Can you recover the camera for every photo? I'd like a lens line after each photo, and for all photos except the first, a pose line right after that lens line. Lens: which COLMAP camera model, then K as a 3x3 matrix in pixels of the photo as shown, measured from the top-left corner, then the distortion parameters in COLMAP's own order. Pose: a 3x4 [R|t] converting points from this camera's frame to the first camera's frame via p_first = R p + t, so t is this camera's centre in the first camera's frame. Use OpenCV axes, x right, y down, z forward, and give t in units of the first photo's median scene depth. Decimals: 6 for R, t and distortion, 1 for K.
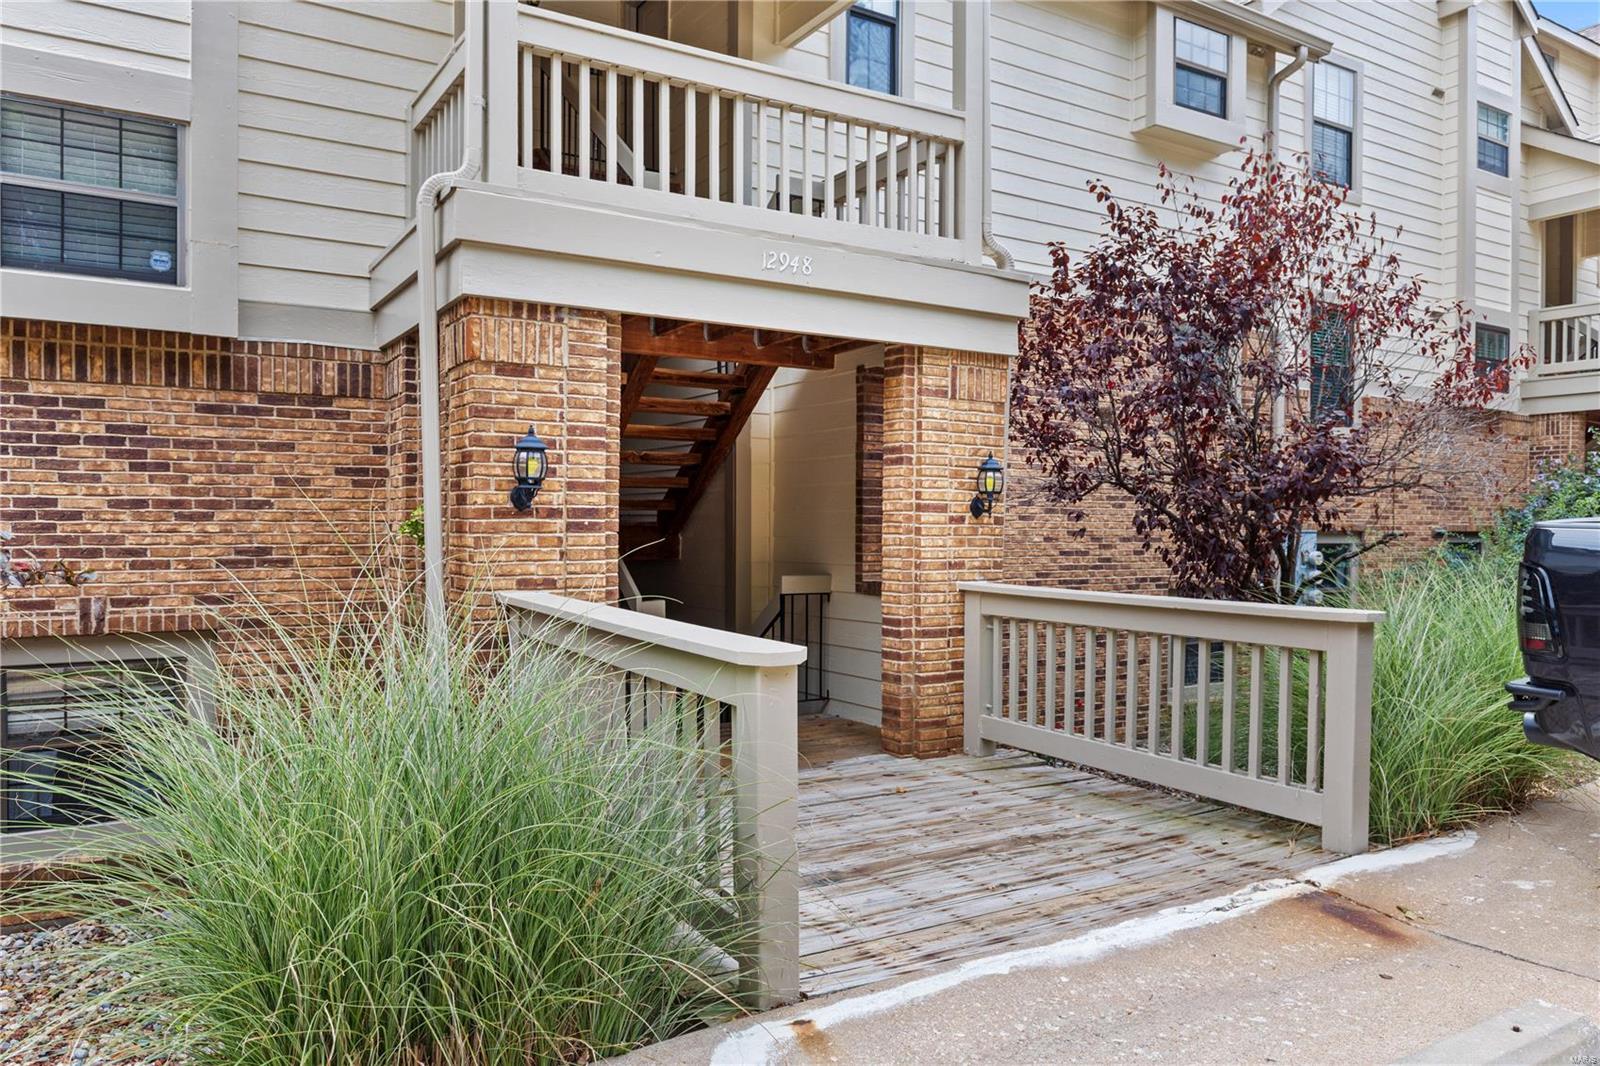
lens RADIAL K [[1122.9, 0, 808.4], [0, 1122.9, 528.3], [0, 0, 1]] dist [-0.000823, -0.001123]
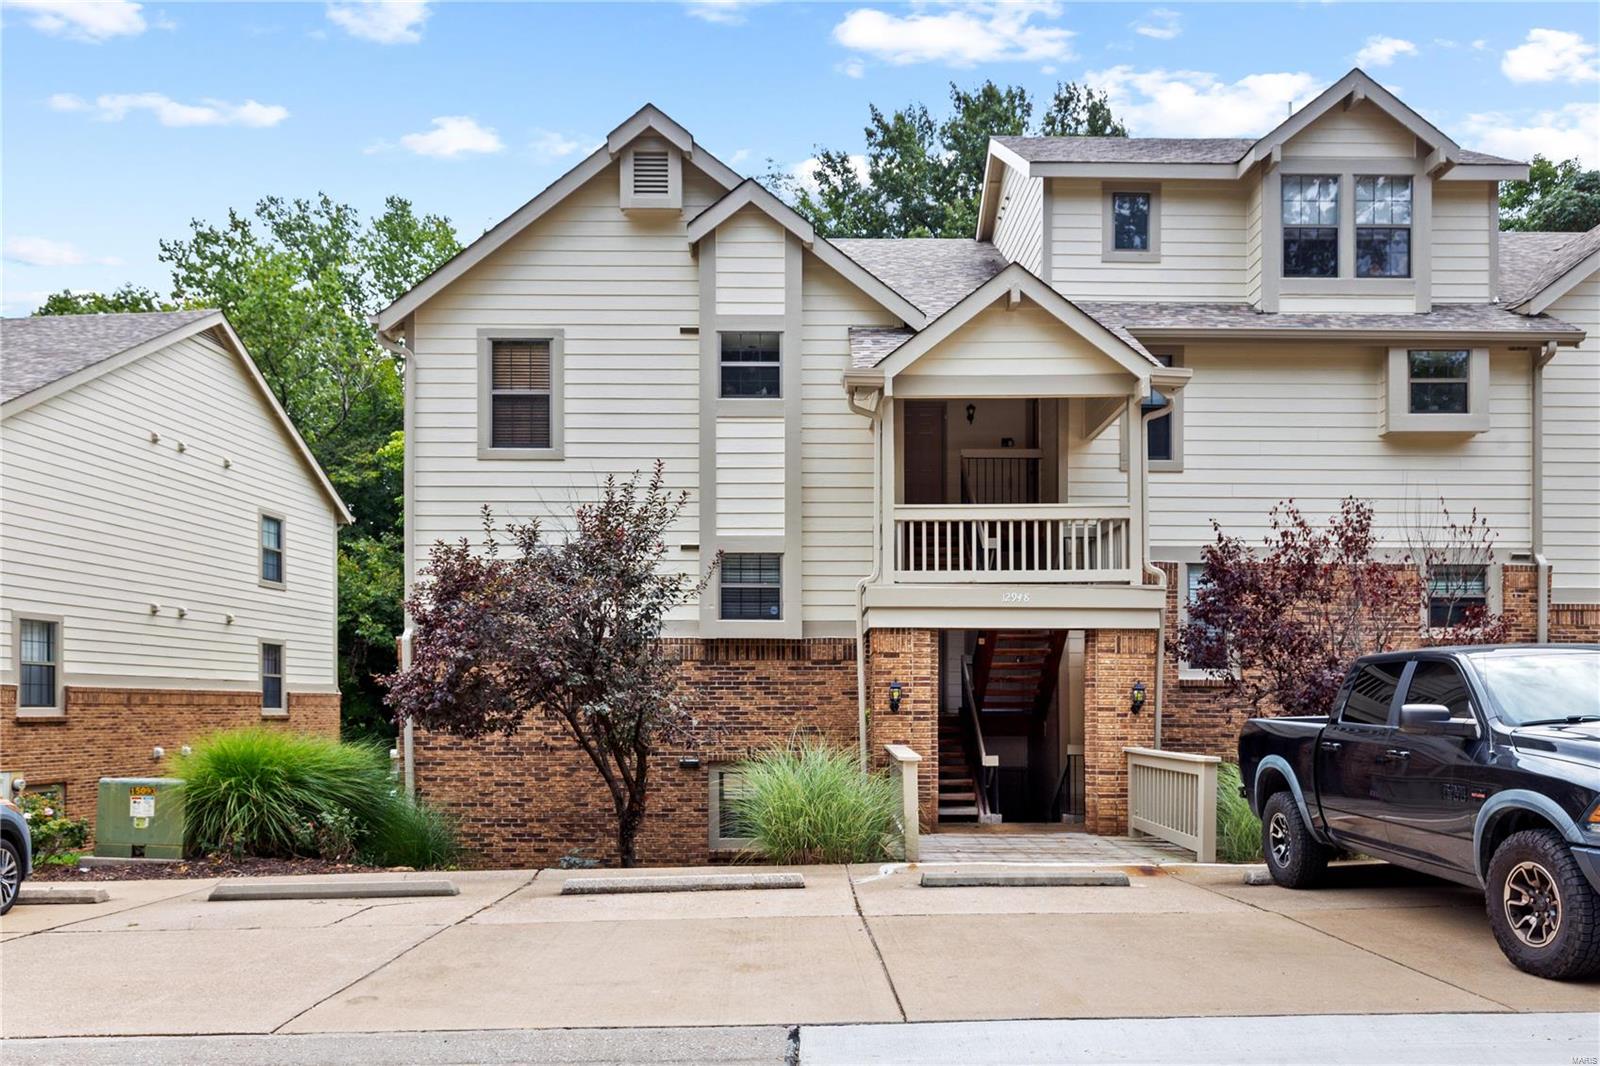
lens RADIAL K [[1202.4, 0, 796.2], [0, 1202.4, 694.5], [0, 0, 1]] dist [0.007281, 0.001010]
pose [[0.849933, -0.007439, -0.526838, 0.787769], [-0.001073, 0.999874, -0.015848, -0.010136], [0.526889, 0.014035, 0.849818, -1.122907]]
